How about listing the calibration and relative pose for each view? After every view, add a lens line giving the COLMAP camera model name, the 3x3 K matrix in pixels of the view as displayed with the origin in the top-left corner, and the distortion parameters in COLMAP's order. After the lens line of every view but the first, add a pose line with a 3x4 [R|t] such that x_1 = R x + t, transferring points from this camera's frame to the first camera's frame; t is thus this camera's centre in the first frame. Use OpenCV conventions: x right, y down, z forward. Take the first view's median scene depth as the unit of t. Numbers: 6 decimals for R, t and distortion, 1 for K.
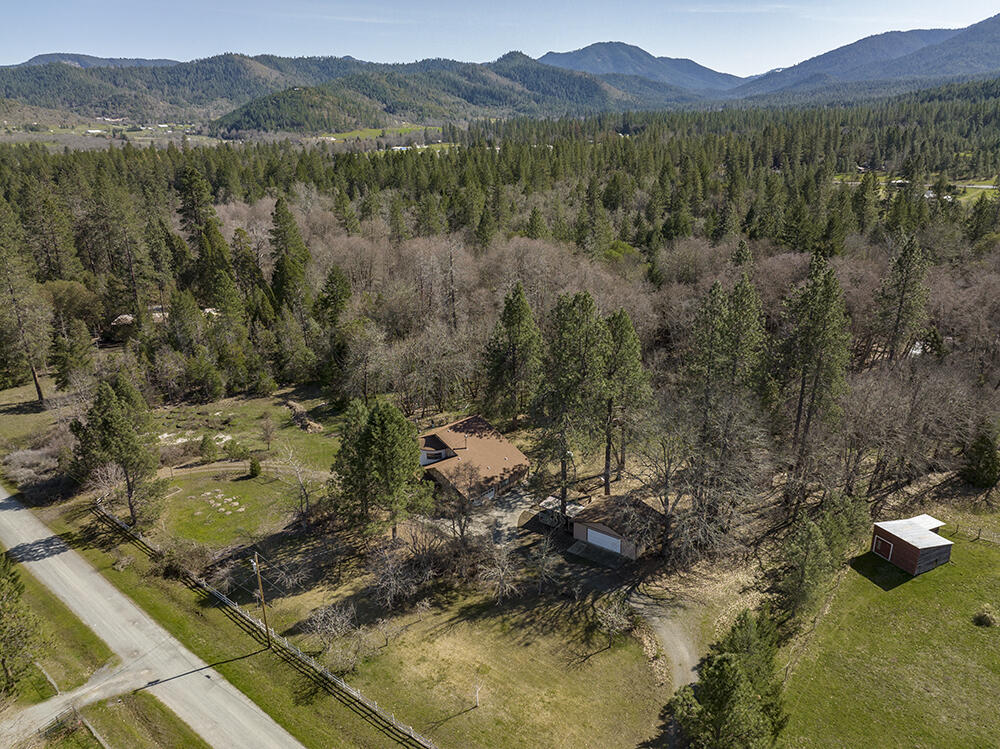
lens RADIAL K [[705.4, 0, 497.9], [0, 705.4, 370.5], [0, 0, 1]] dist [-0.065563, 0.042515]
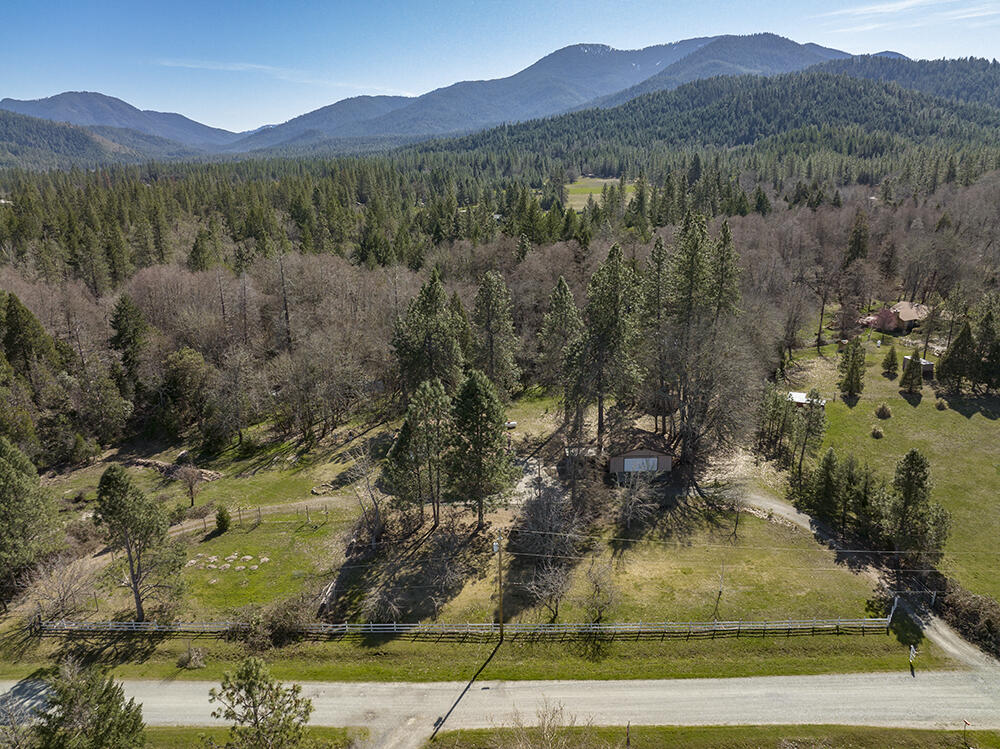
lens RADIAL K [[705.4, 0, 497.9], [0, 705.4, 370.5], [0, 0, 1]] dist [-0.065563, 0.042515]
pose [[0.789365, -0.161333, 0.592347, -0.652157], [0.203250, 0.979118, -0.004177, 0.048030], [-0.579303, 0.123692, 0.805672, 0.187244]]
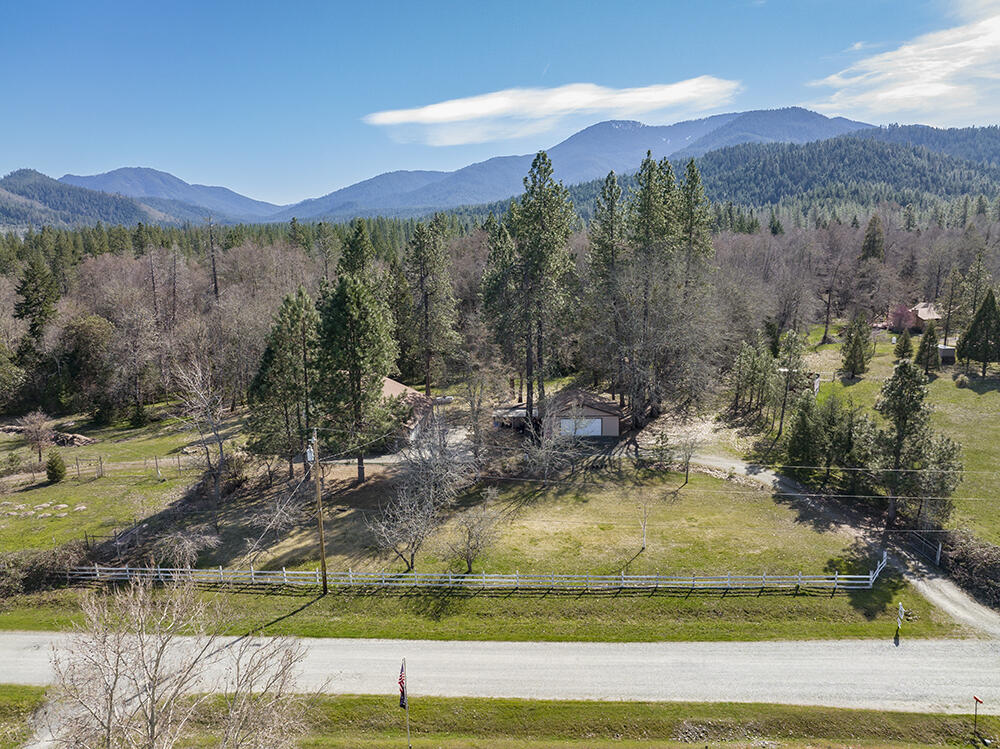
lens RADIAL K [[705.4, 0, 497.9], [0, 705.4, 370.5], [0, 0, 1]] dist [-0.065563, 0.042515]
pose [[0.817501, -0.095678, 0.567924, -0.440348], [0.190207, 0.975626, -0.109431, 0.239525], [-0.543611, 0.197483, 0.815774, 0.270035]]
